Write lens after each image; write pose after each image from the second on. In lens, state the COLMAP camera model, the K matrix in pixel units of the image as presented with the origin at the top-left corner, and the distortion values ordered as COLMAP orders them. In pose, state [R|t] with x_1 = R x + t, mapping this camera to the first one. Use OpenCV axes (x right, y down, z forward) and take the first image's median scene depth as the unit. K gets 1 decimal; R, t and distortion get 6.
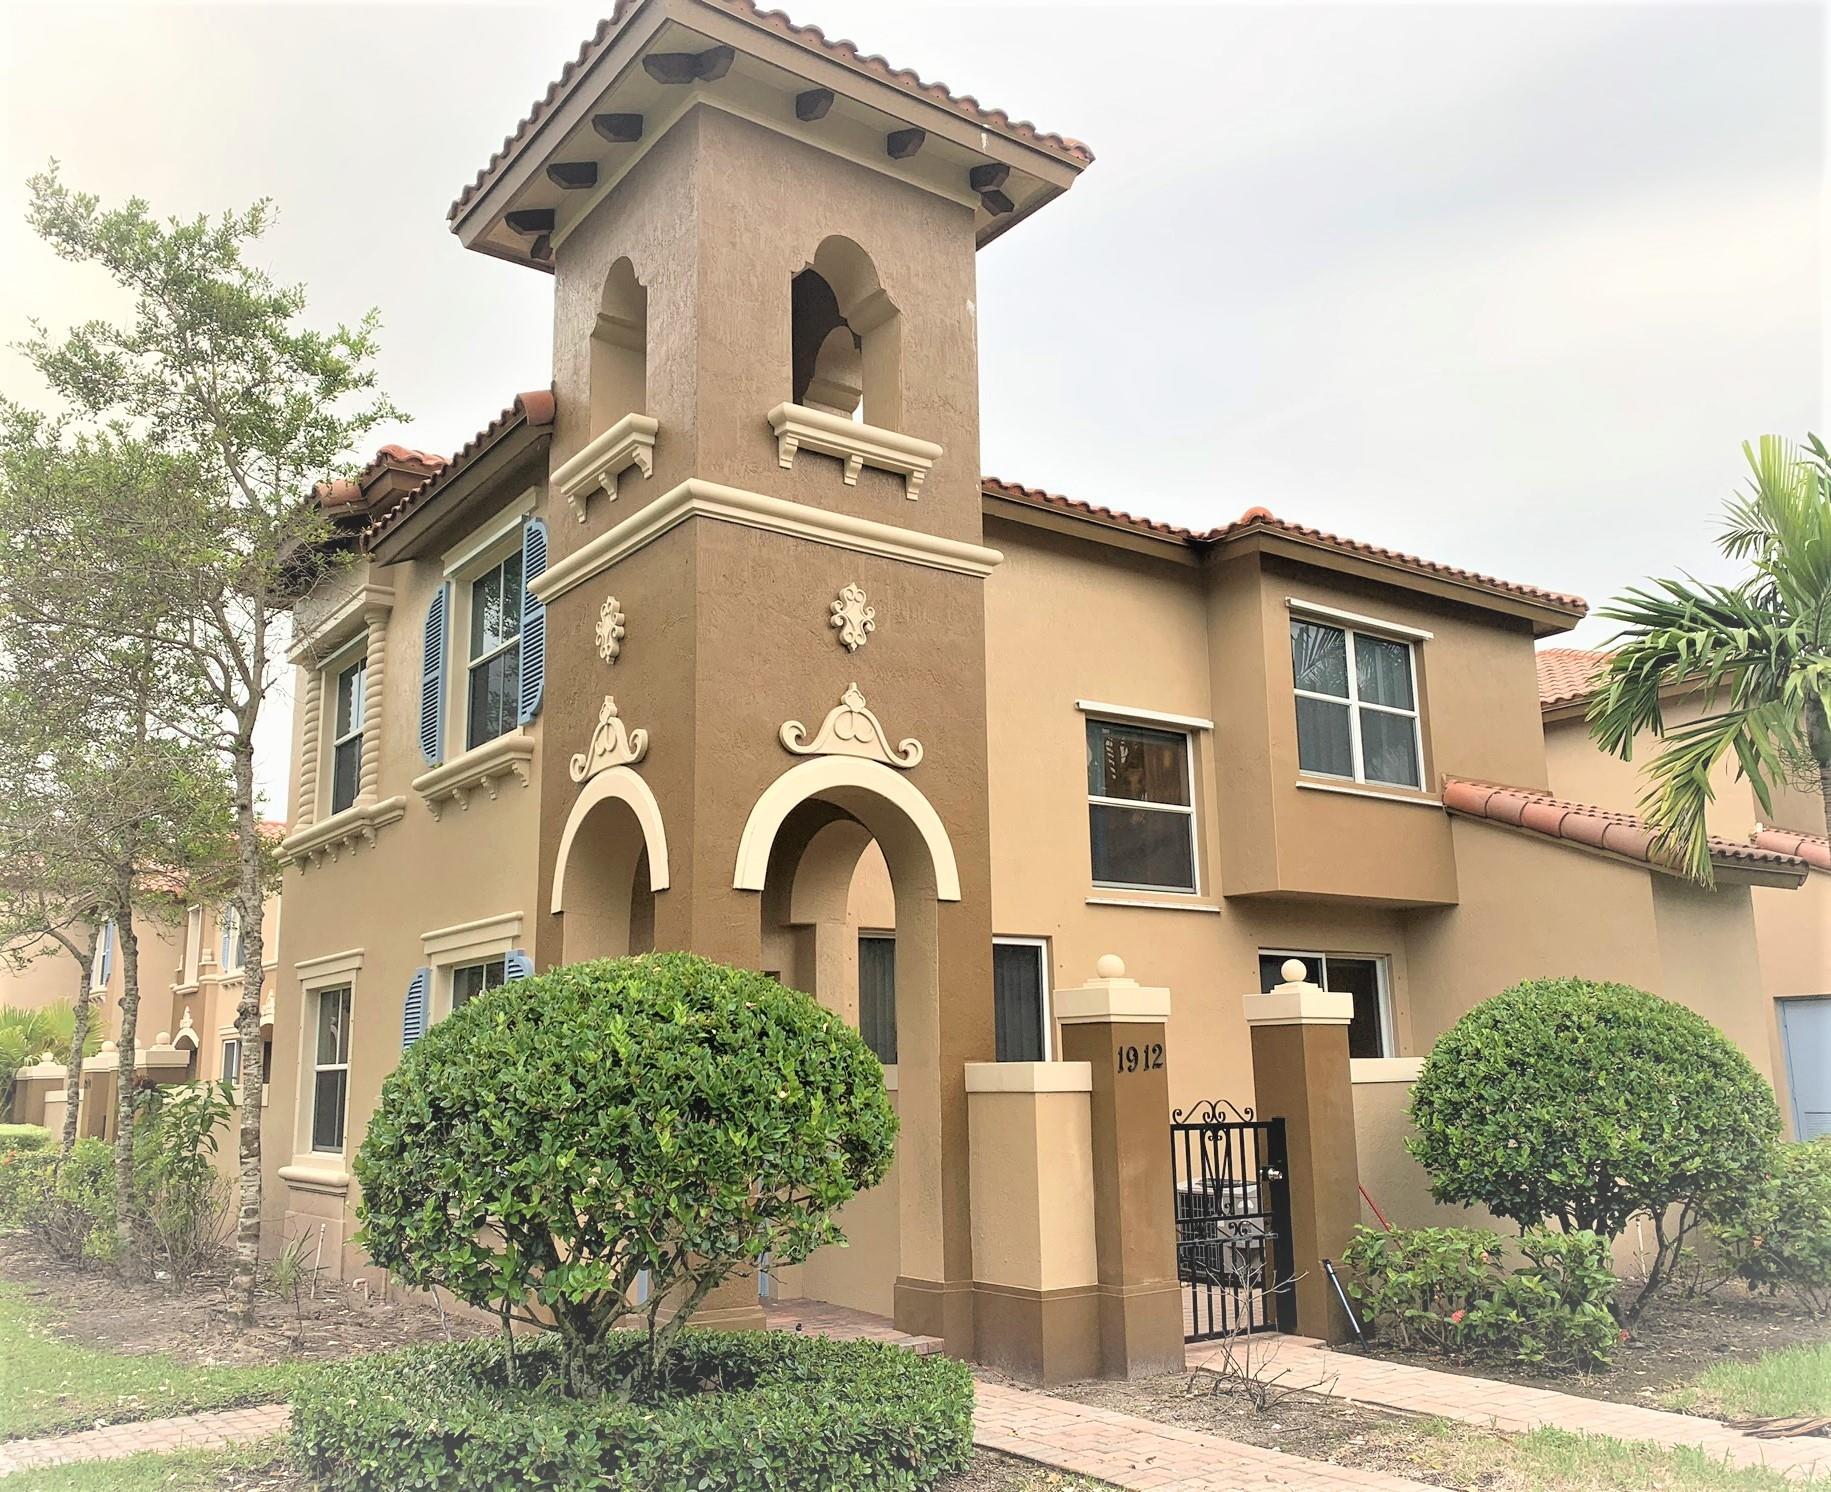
lens RADIAL K [[1544.2, 0, 915.5], [0, 1544.2, 746.0], [0, 0, 1]] dist [0.002144, -0.000765]
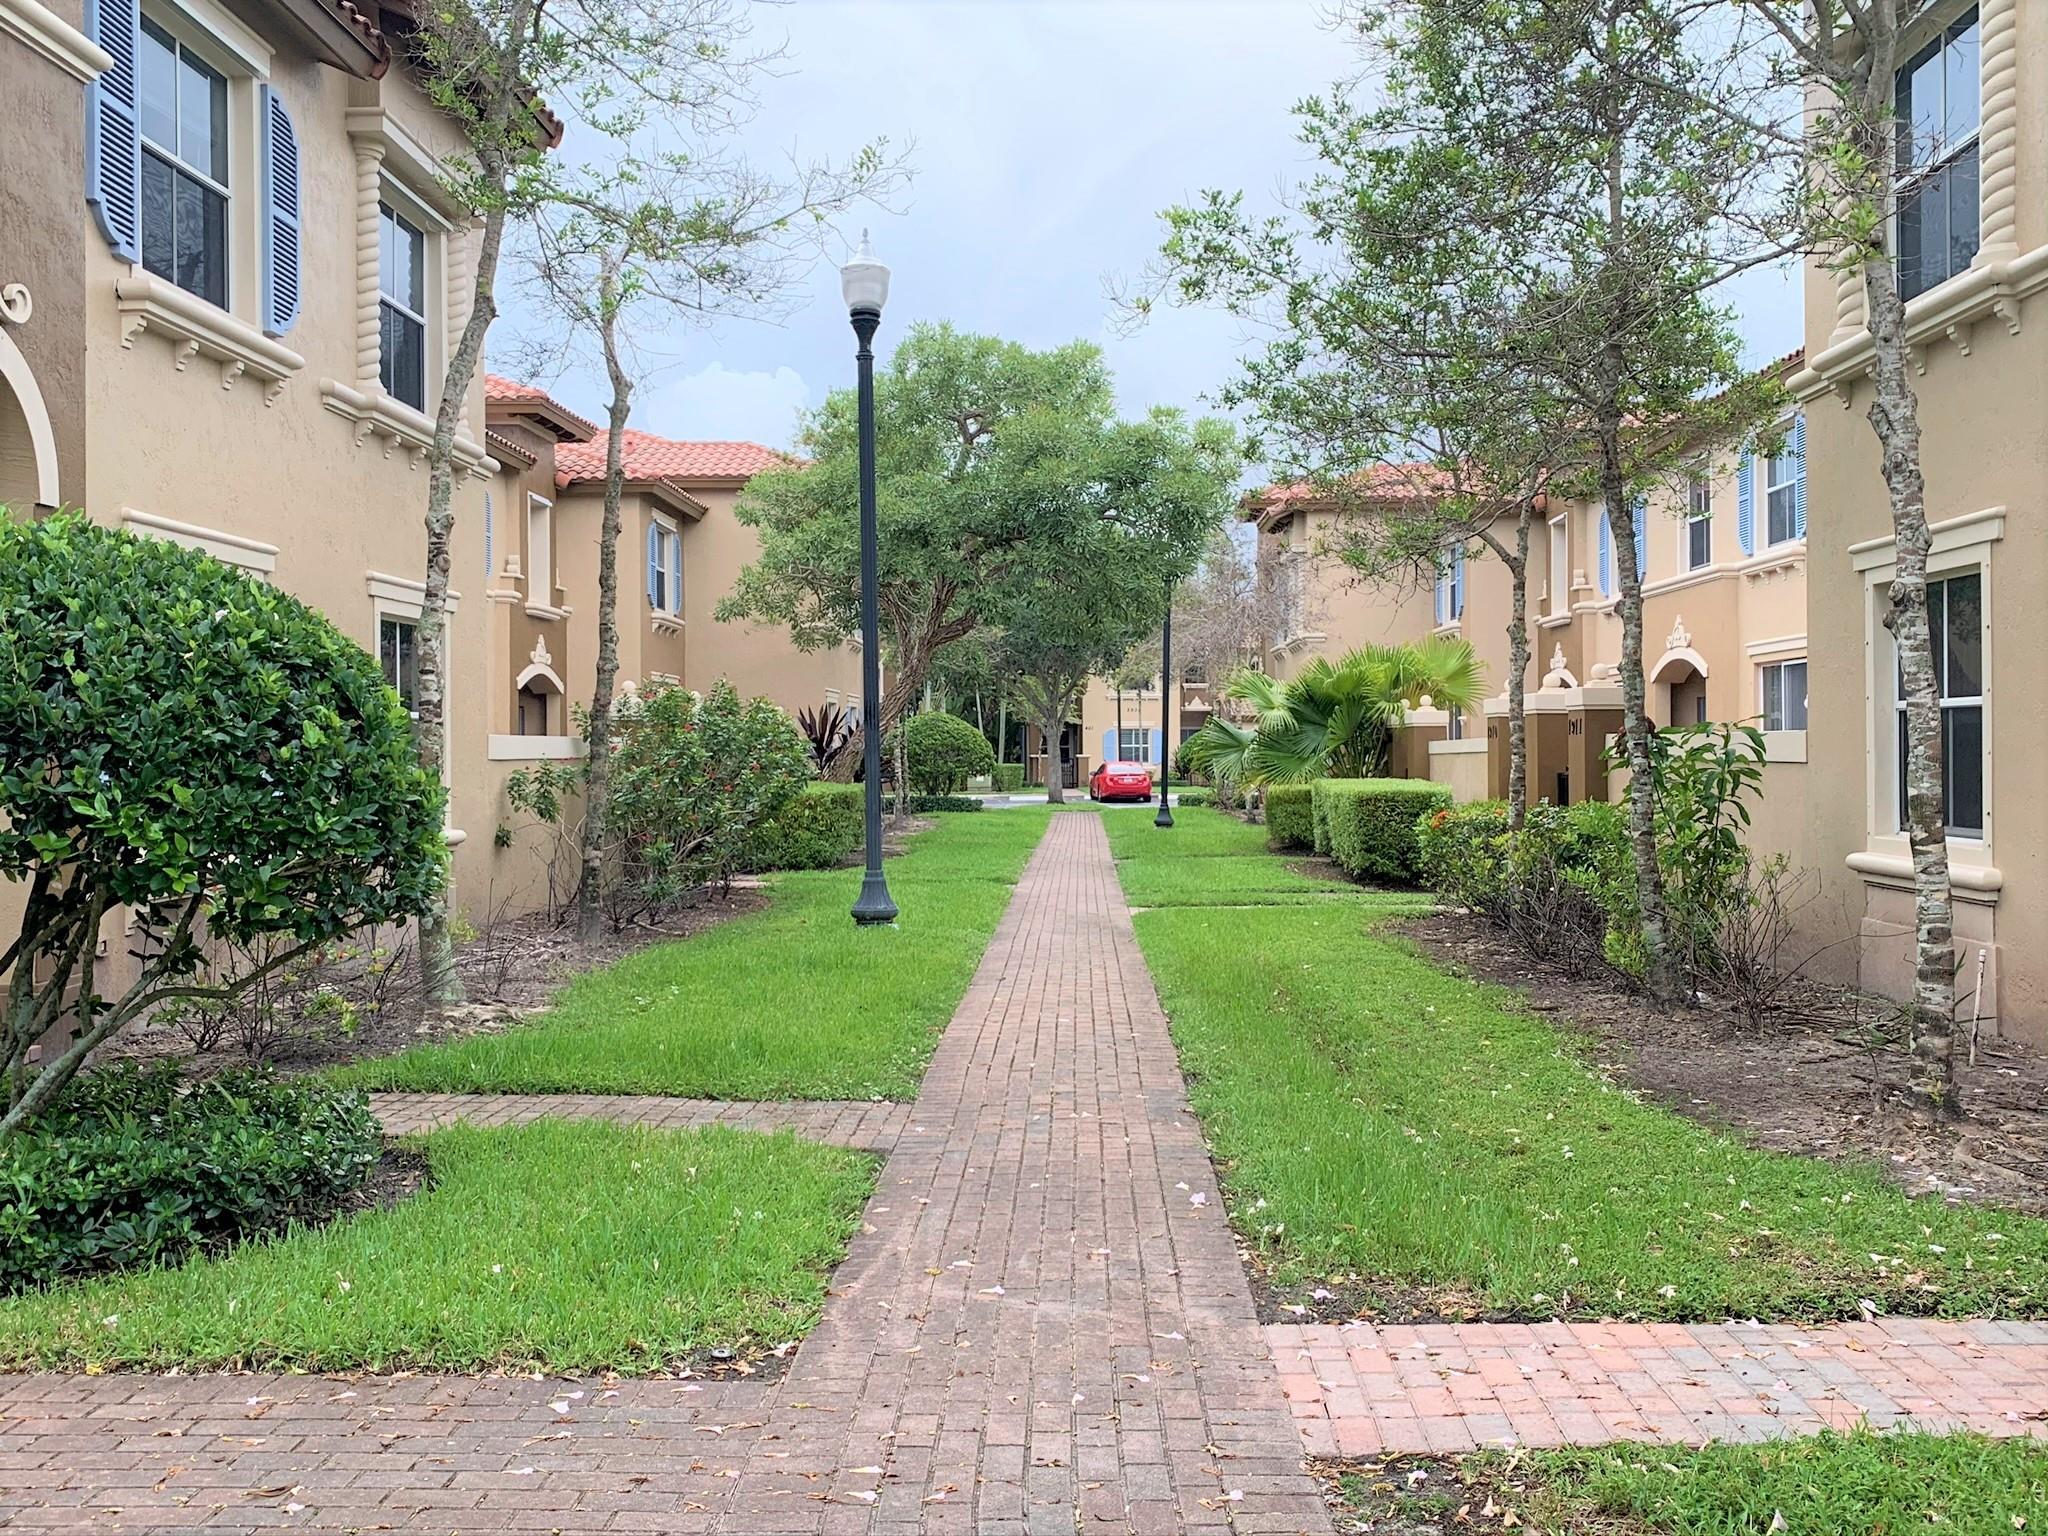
lens RADIAL K [[1886.0, 0, 1024.0], [0, 1886.0, 768.0], [0, 0, 1]] dist [-0.005751, -0.003916]
pose [[0.778749, 0.023672, -0.626889, -0.192454], [0.118679, 0.975684, 0.184270, 0.050141], [0.616008, -0.217899, 0.757004, 0.193396]]
